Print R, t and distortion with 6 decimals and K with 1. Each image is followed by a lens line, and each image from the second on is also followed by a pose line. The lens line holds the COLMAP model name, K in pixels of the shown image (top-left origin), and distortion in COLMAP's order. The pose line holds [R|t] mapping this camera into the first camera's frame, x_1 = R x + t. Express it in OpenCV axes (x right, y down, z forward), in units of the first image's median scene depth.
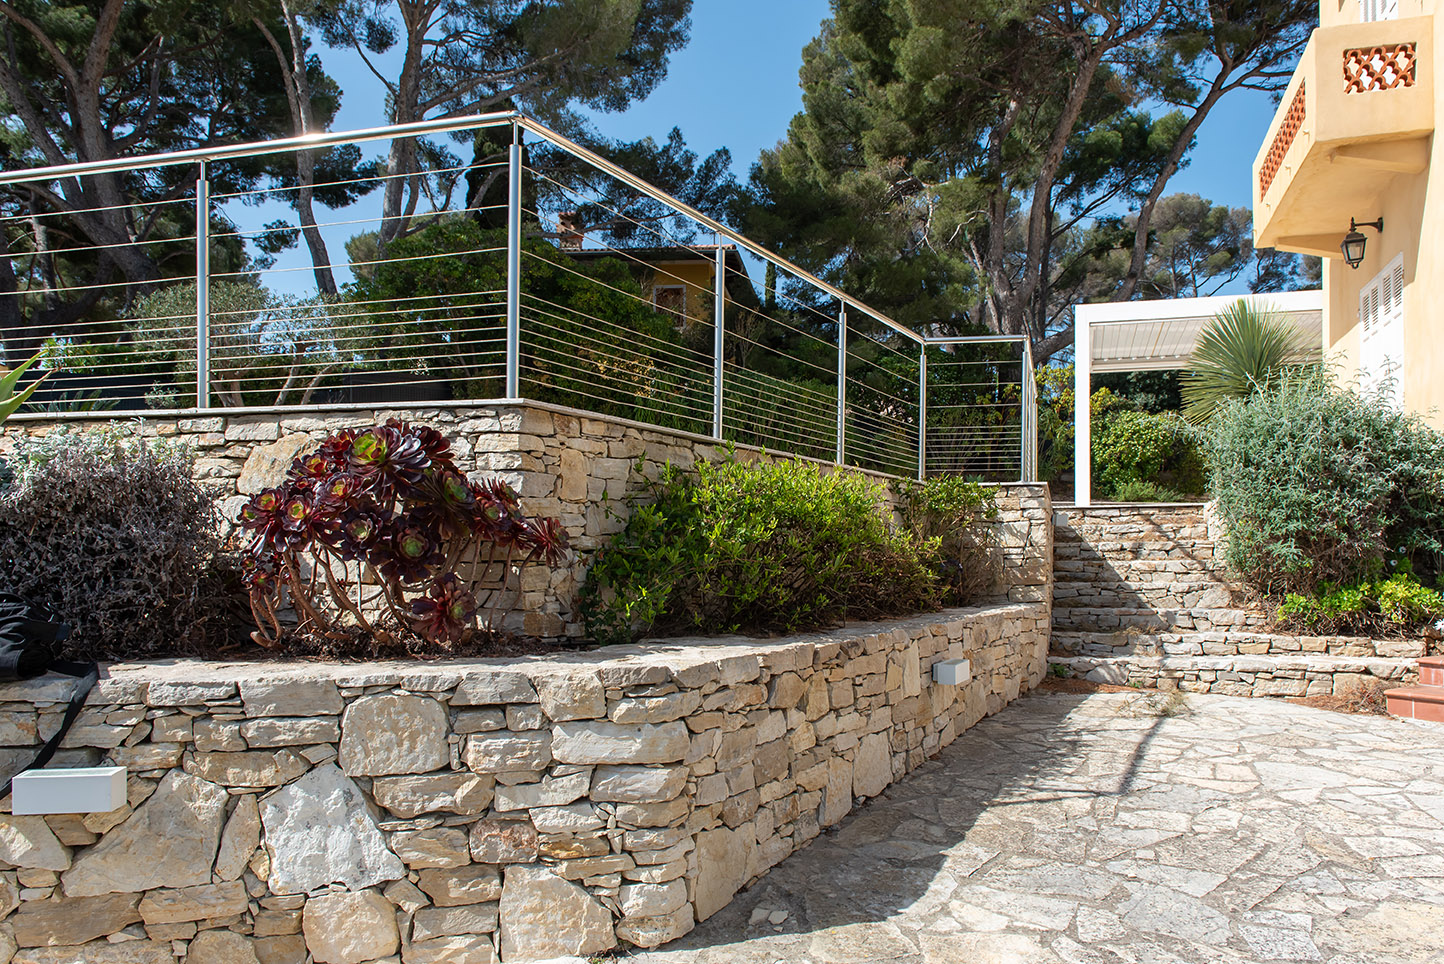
lens RADIAL K [[976.9, 0, 721.6], [0, 976.9, 532.6], [0, 0, 1]] dist [0.004764, 0.003533]
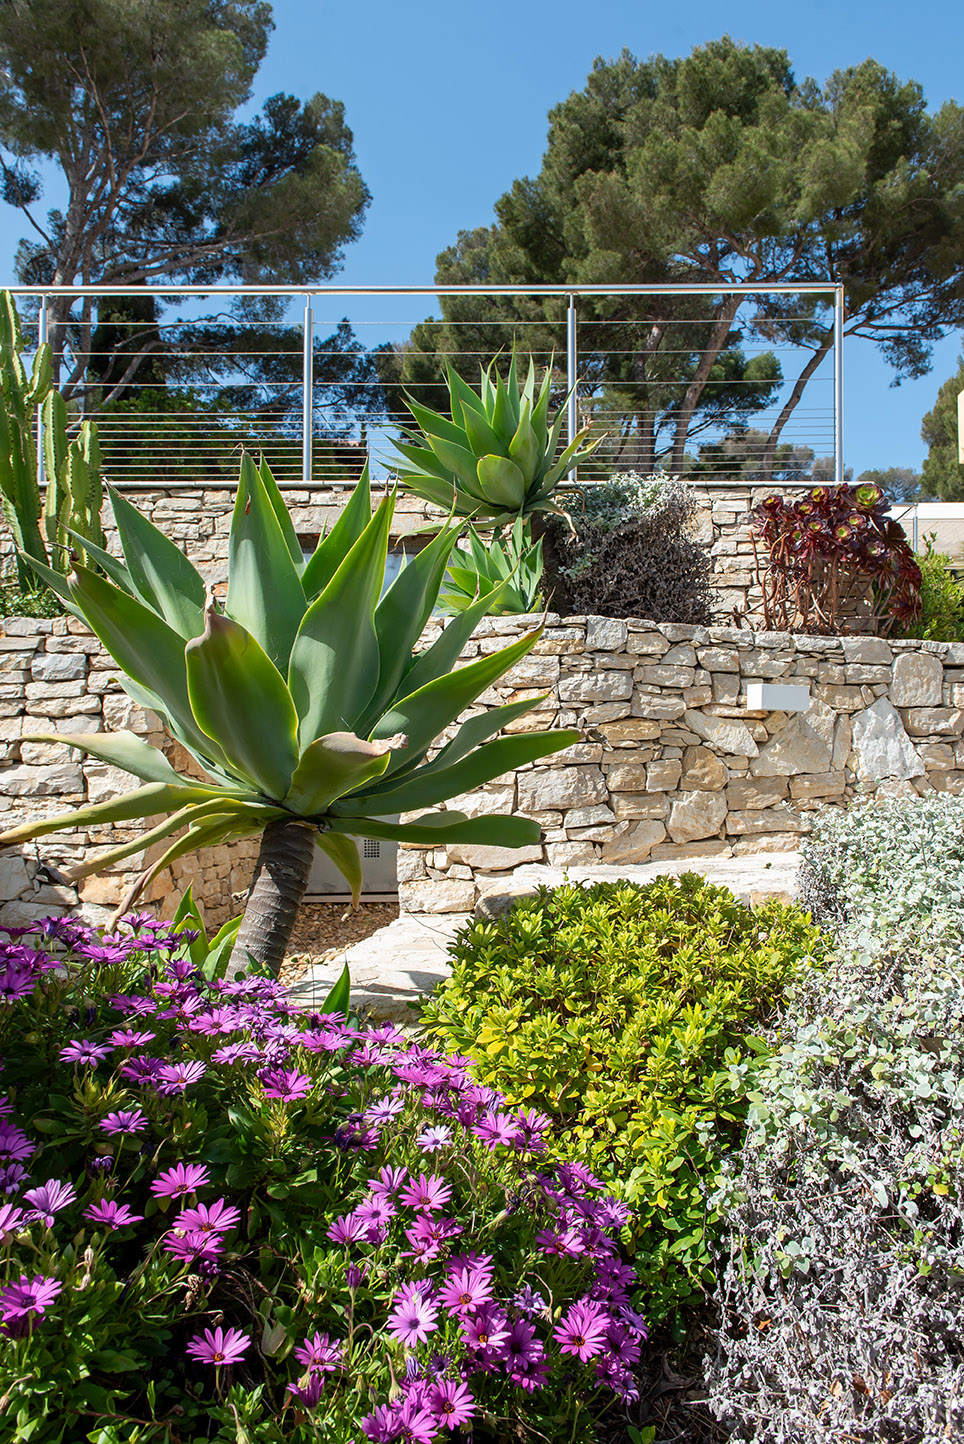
lens RADIAL K [[1027.6, 0, 482.0], [0, 1027.6, 722.0], [0, 0, 1]] dist [0.003909, 0.002338]
pose [[0.972441, 0.012764, 0.232801, -1.188409], [-0.004391, 0.999326, -0.036448, 0.290580], [-0.233109, 0.034421, 0.971841, -0.336894]]
